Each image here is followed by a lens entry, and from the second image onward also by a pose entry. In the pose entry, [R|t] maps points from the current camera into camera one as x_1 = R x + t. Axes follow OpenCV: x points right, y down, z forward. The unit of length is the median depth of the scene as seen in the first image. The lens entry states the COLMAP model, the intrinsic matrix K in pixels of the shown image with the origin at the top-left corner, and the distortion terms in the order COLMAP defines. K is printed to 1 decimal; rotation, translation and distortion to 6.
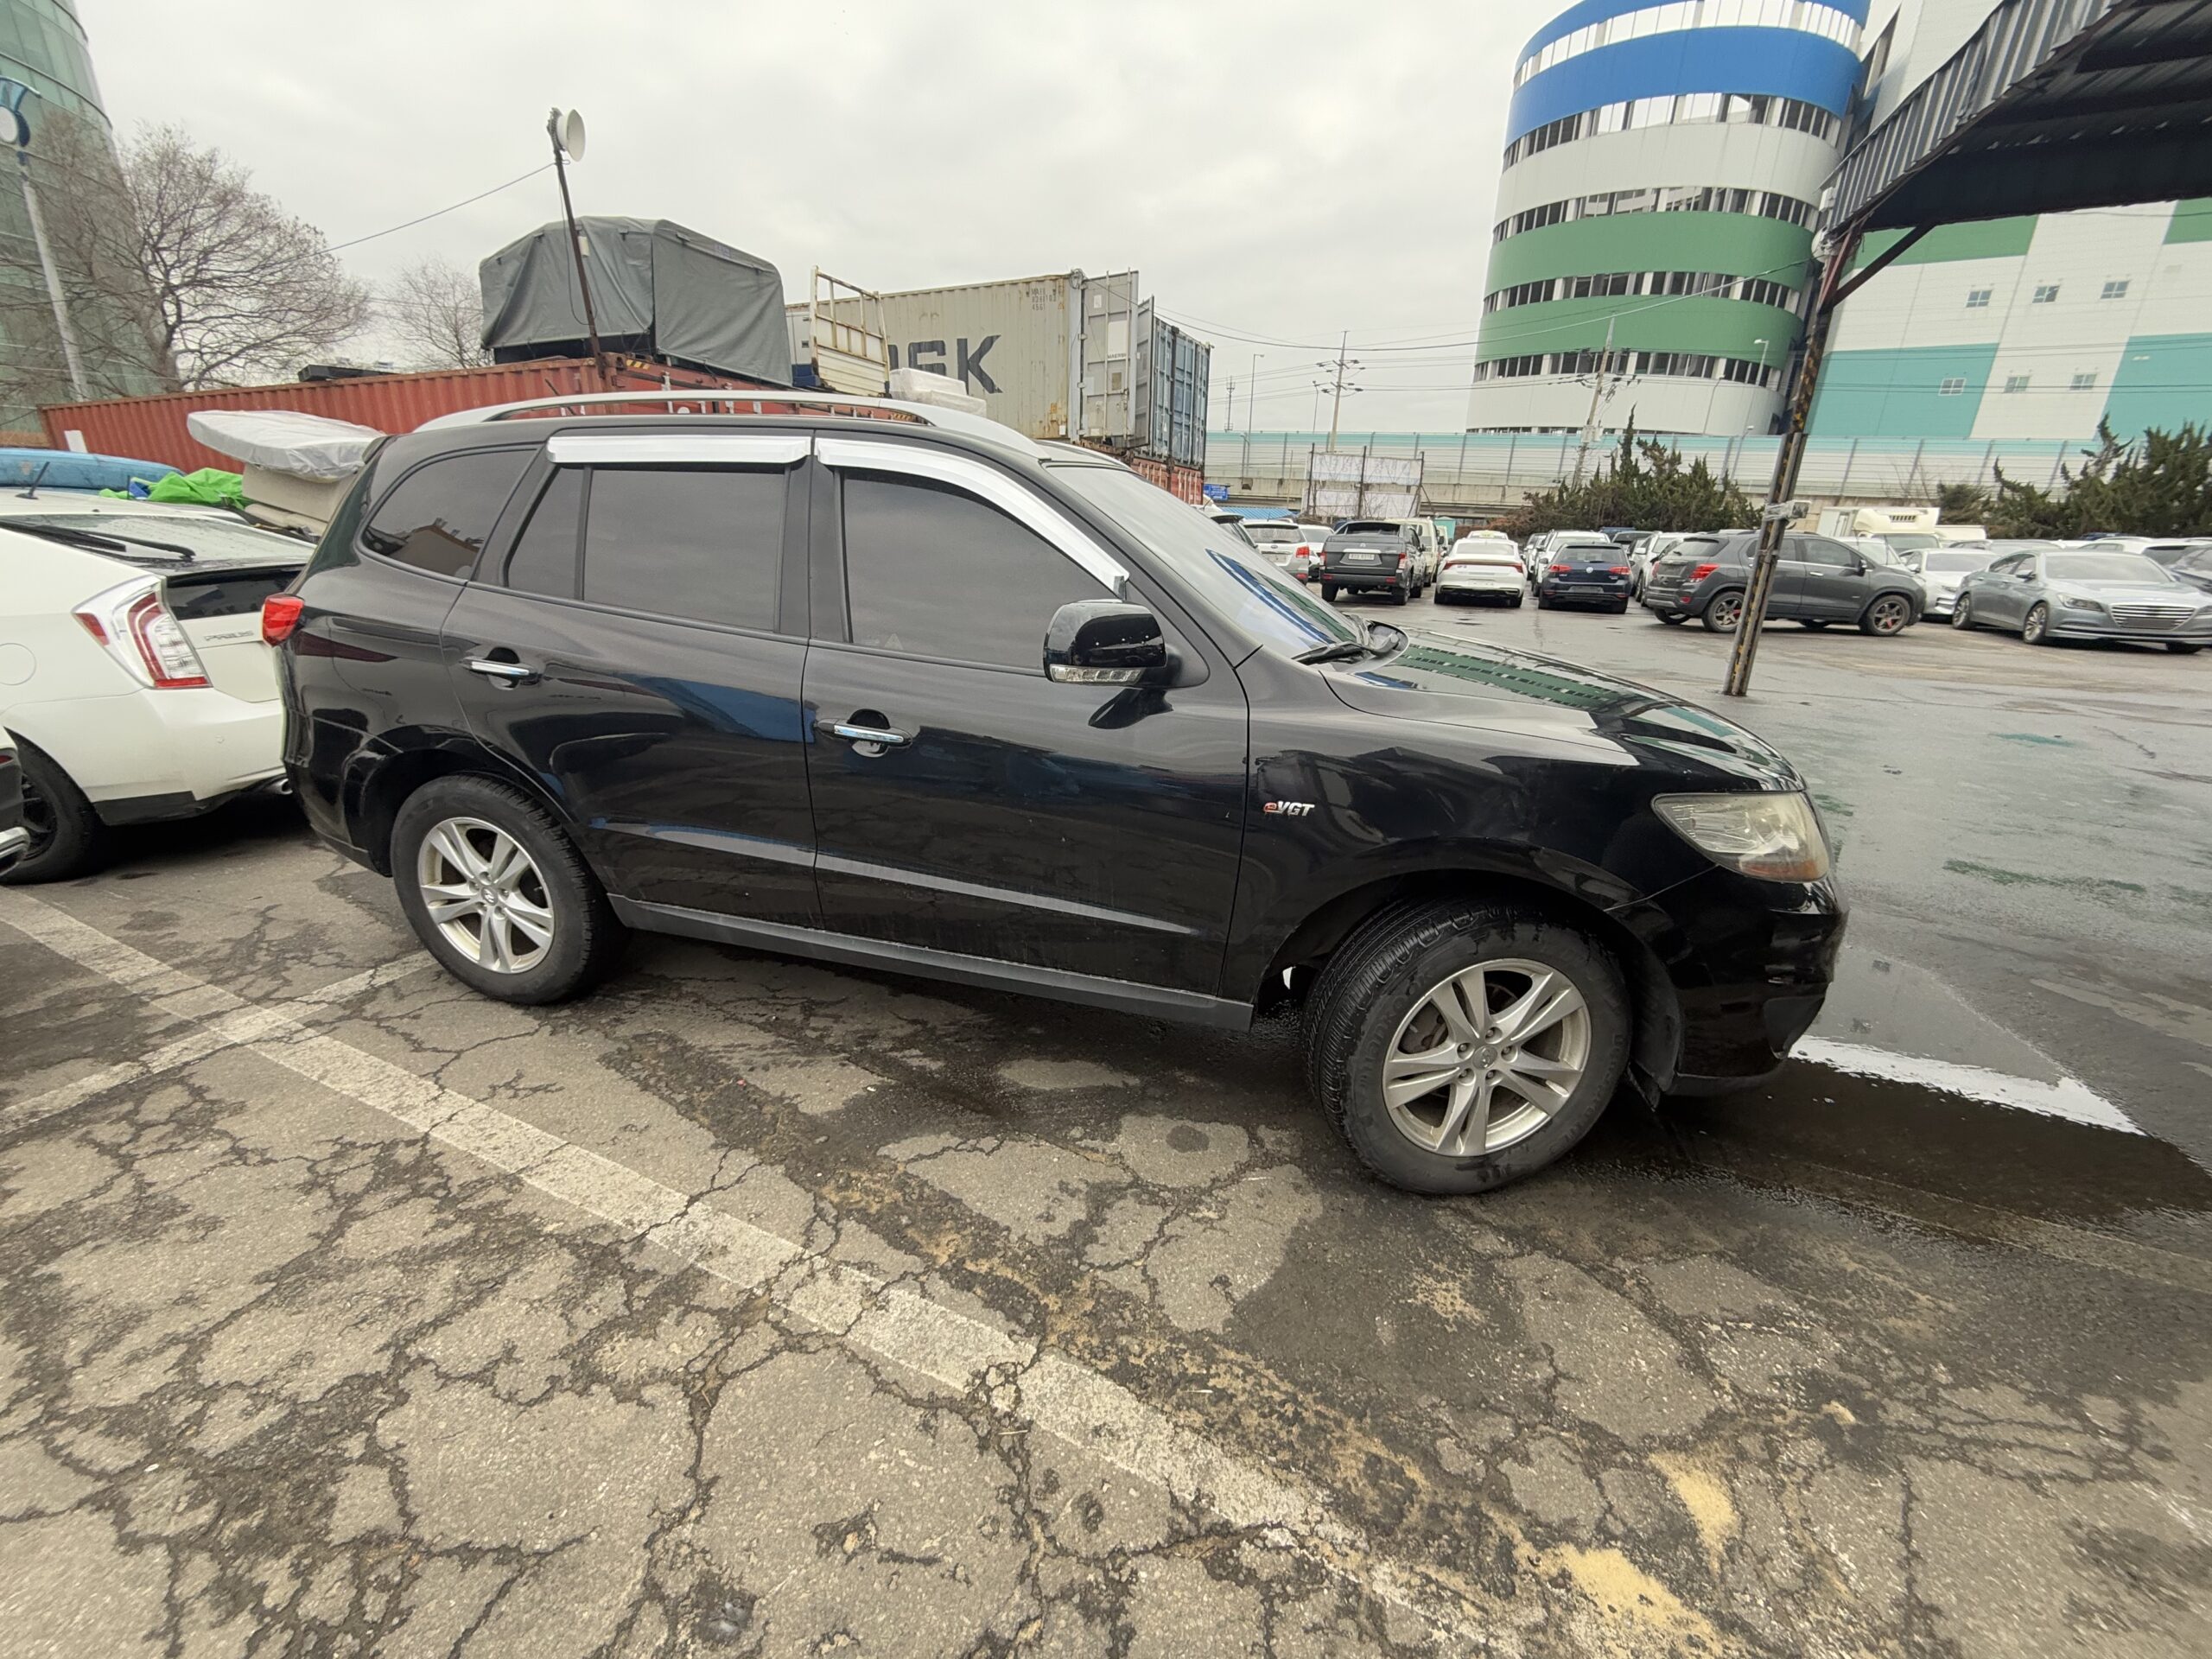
lens RADIAL K [[883.2, 0, 1089.7], [0, 883.2, 821.1], [0, 0, 1]] dist [0.000333, -0.000349]
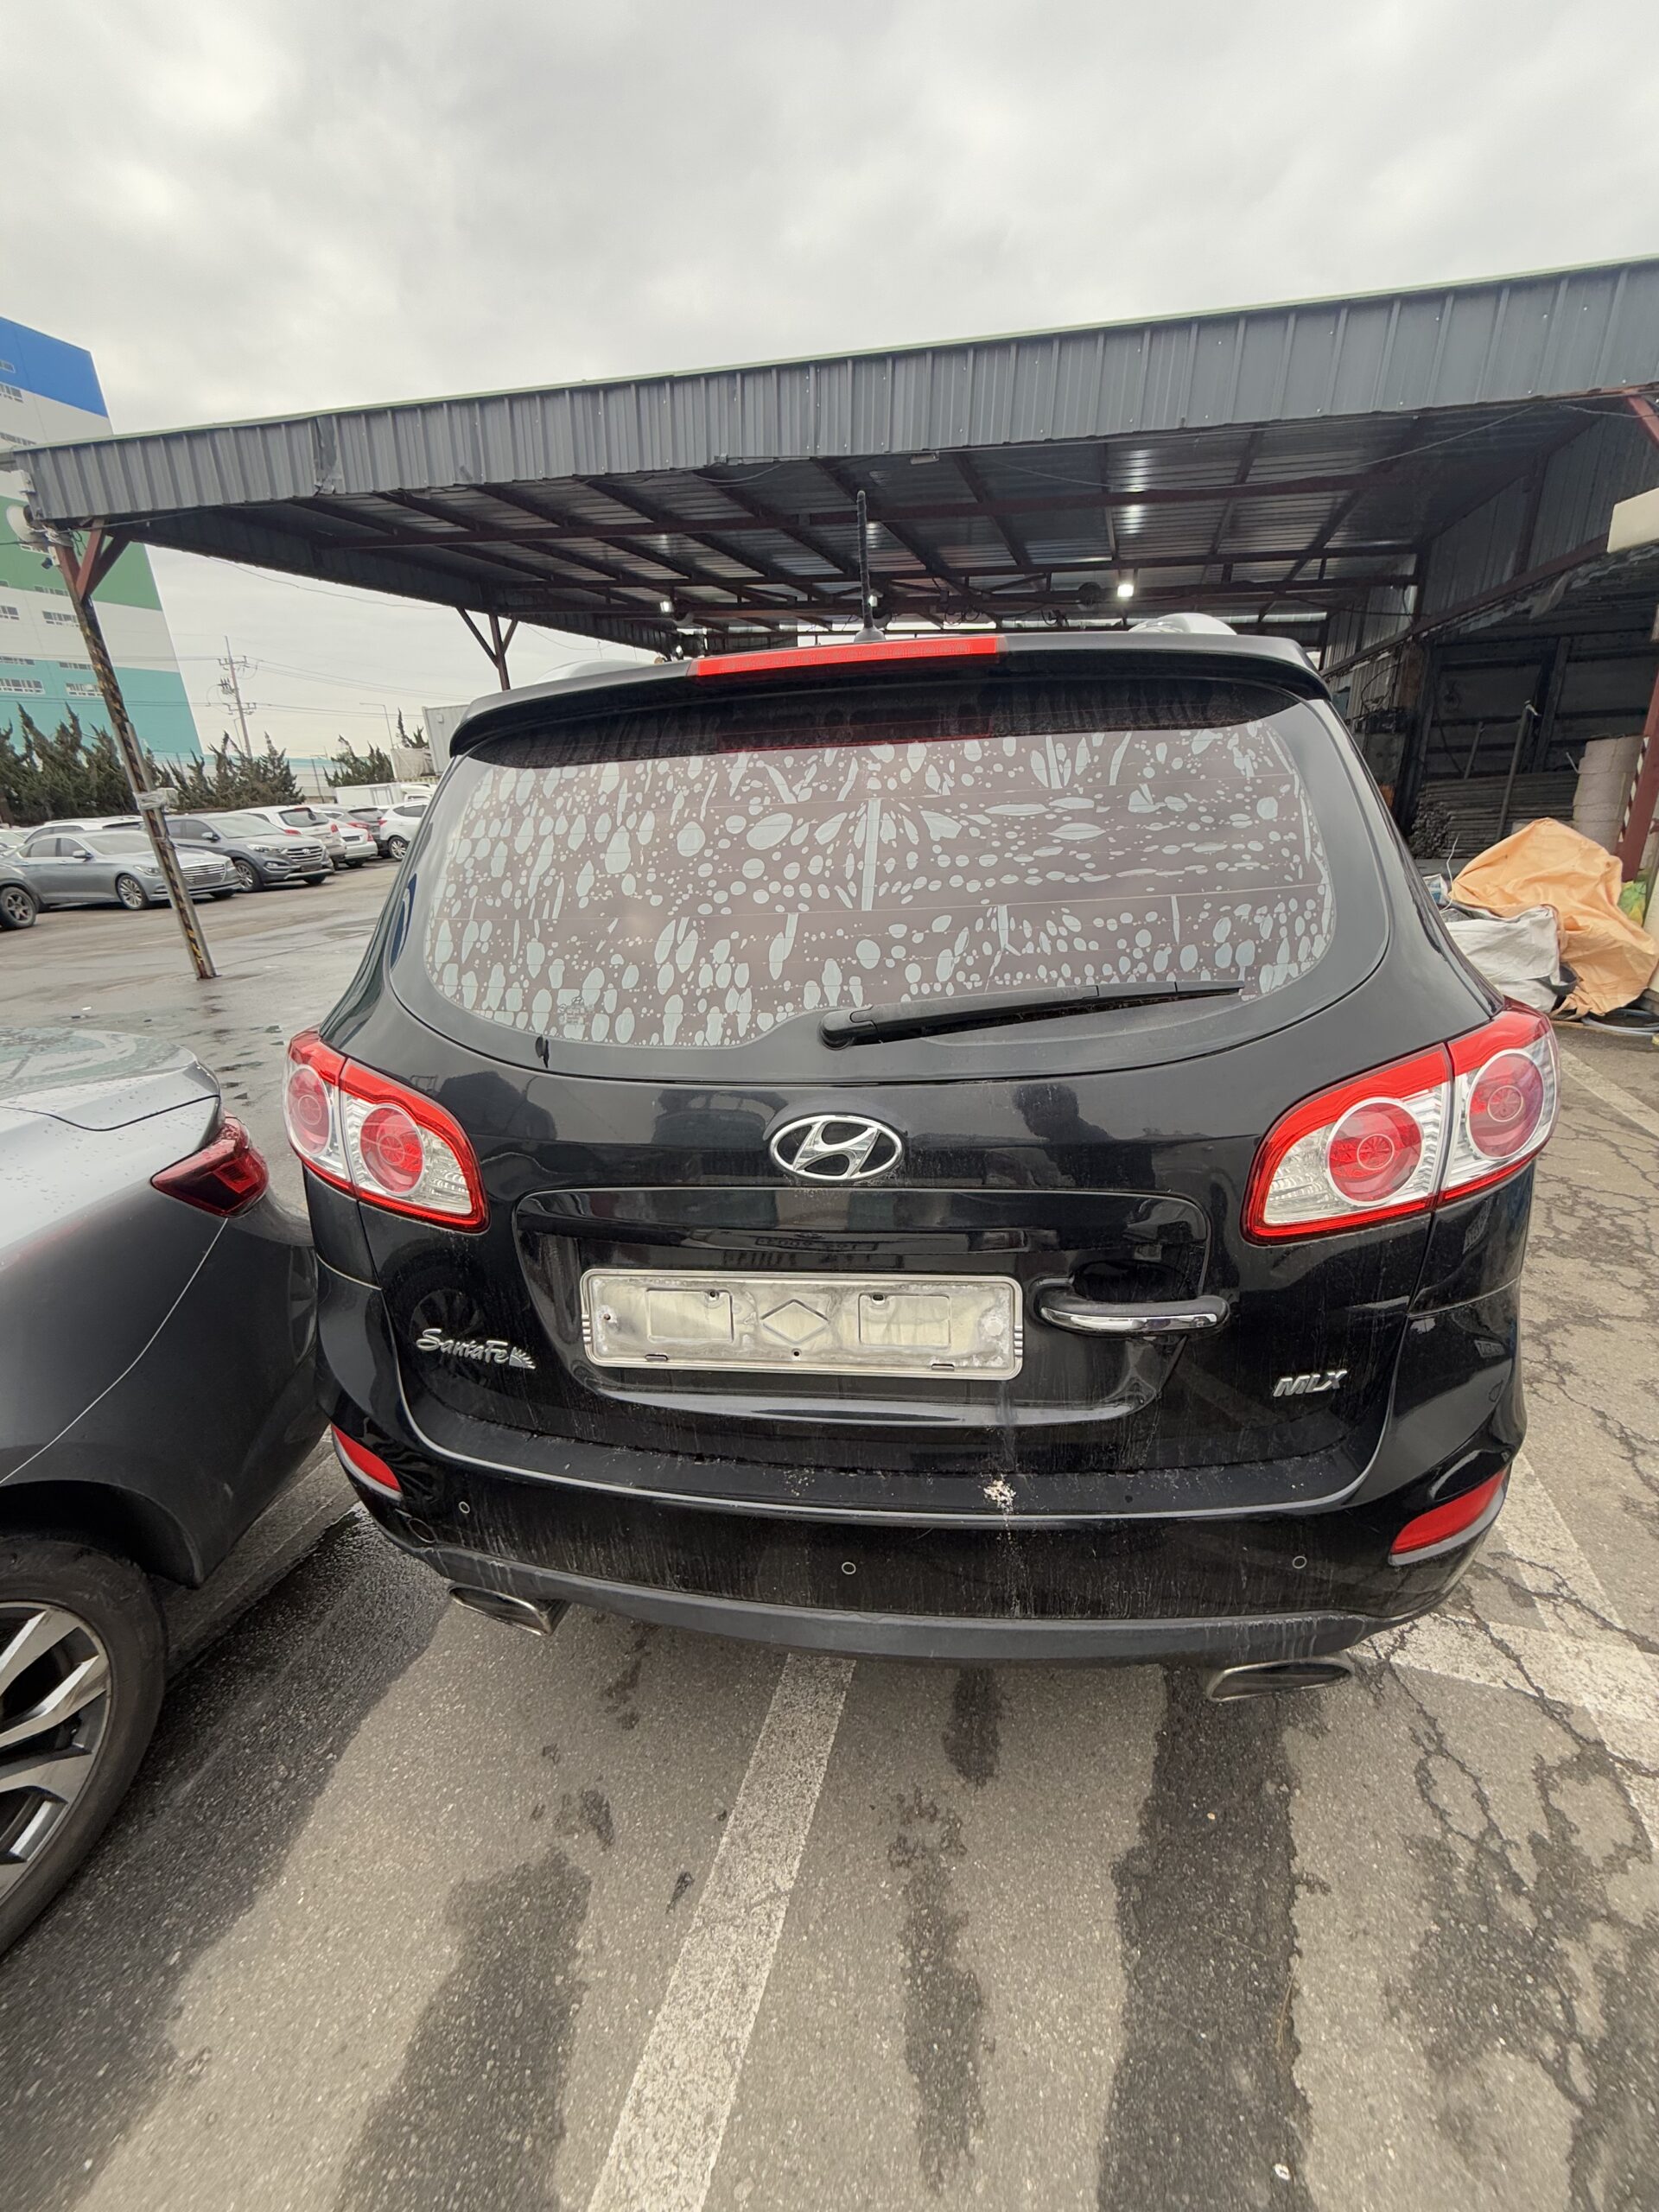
lens RADIAL K [[883.2, 0, 830.0], [0, 883.2, 1105.5], [0, 0, 1]] dist [0.000333, -0.000349]
pose [[-0.153329, -0.355476, 0.922023, -1.065834], [0.366819, 0.845914, 0.387134, -0.421051], [-0.917570, 0.397575, 0.000692, 1.108852]]
